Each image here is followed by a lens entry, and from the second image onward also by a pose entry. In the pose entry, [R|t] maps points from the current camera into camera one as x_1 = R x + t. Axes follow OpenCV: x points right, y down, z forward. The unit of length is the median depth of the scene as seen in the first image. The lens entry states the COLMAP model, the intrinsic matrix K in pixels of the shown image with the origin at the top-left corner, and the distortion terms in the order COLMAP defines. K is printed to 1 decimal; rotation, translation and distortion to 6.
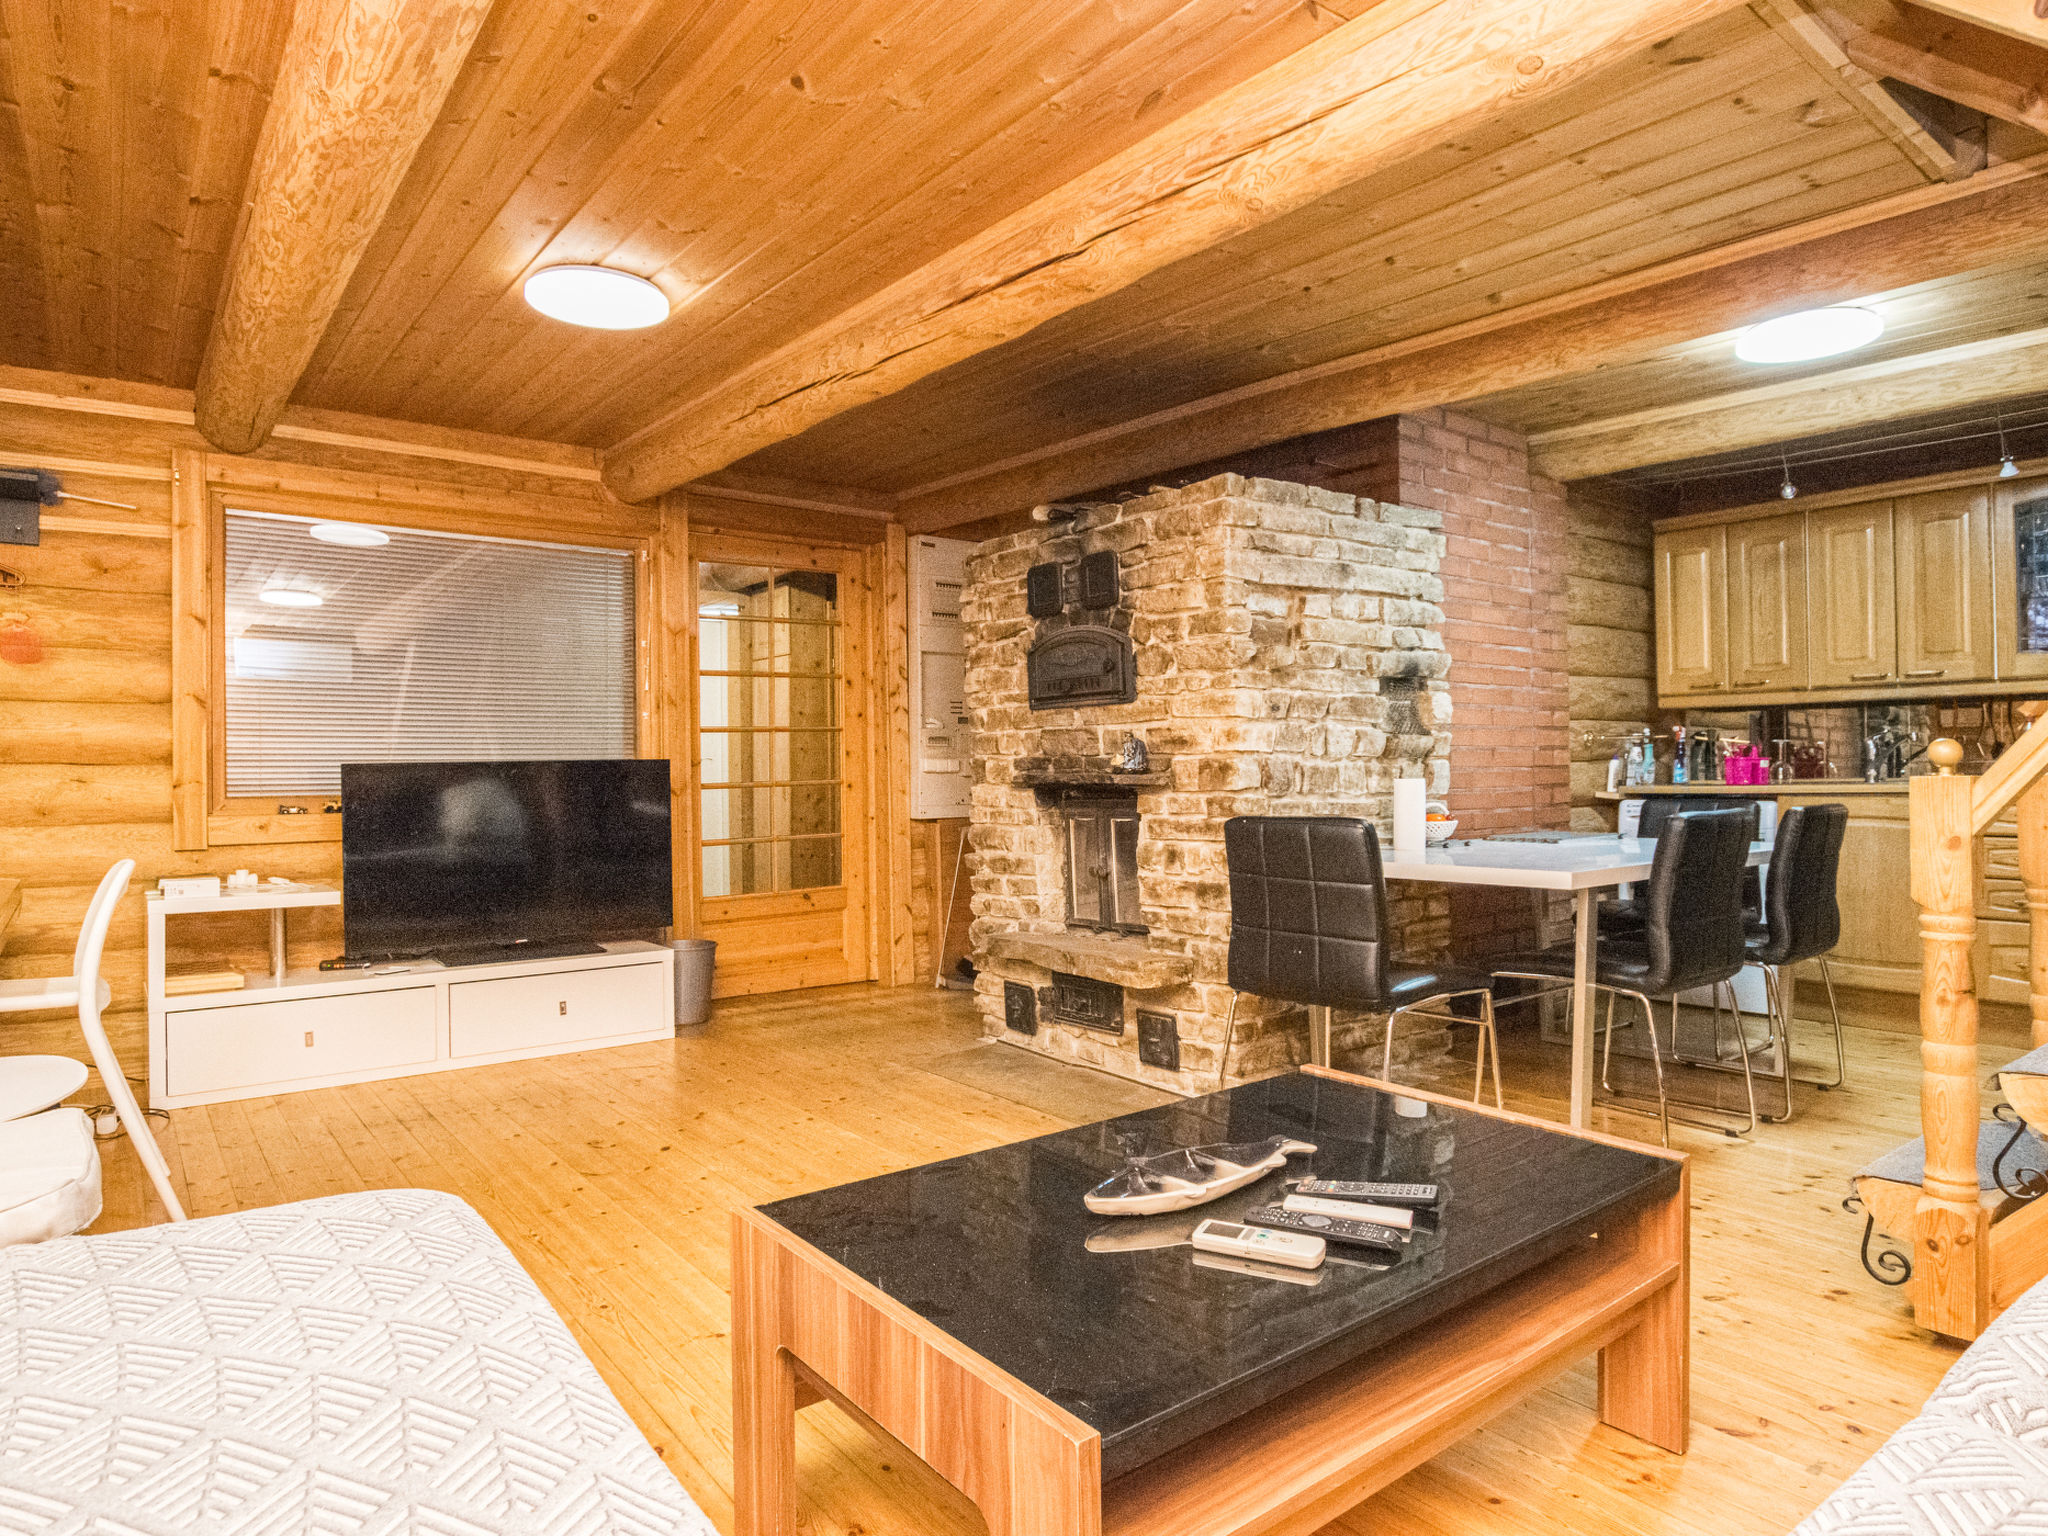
lens RADIAL K [[1217.3, 0, 1002.1], [0, 1217.3, 768.5], [0, 0, 1]] dist [-0.019886, 0.000858]
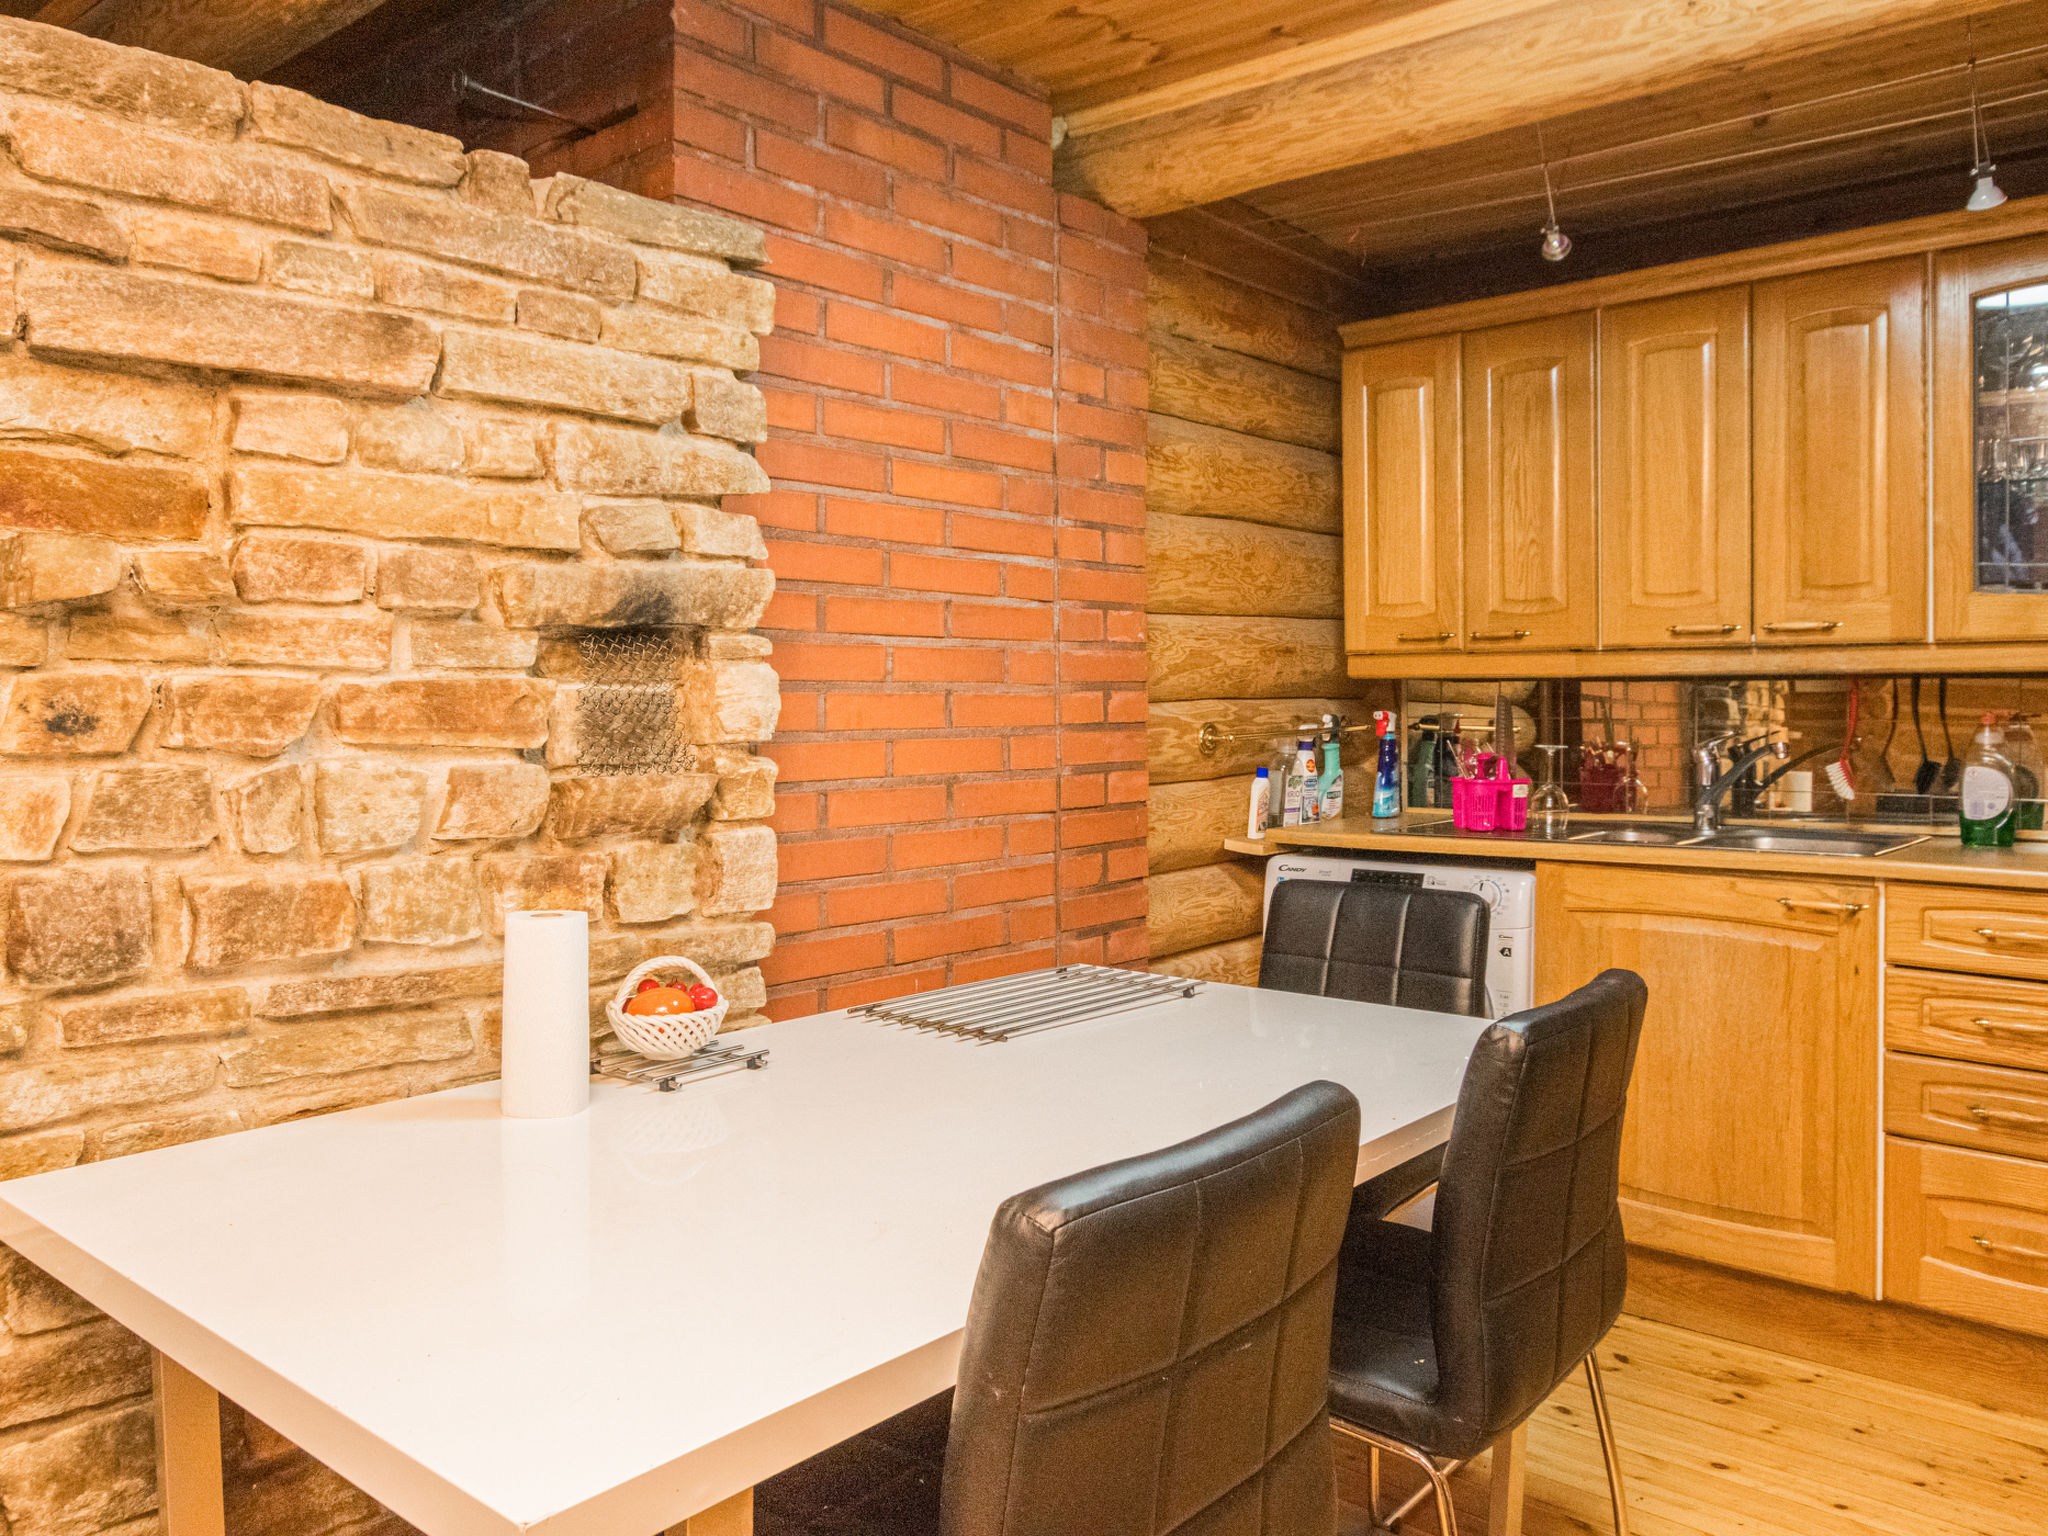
lens RADIAL K [[1528.1, 0, 1021.1], [0, 1528.1, 710.5], [0, 0, 1]] dist [-0.005668, 0.007104]
pose [[0.979983, 0.005072, 0.199016, 0.334641], [-0.006723, 0.999948, 0.007623, -0.049444], [-0.198967, -0.008808, 0.979967, 0.459760]]
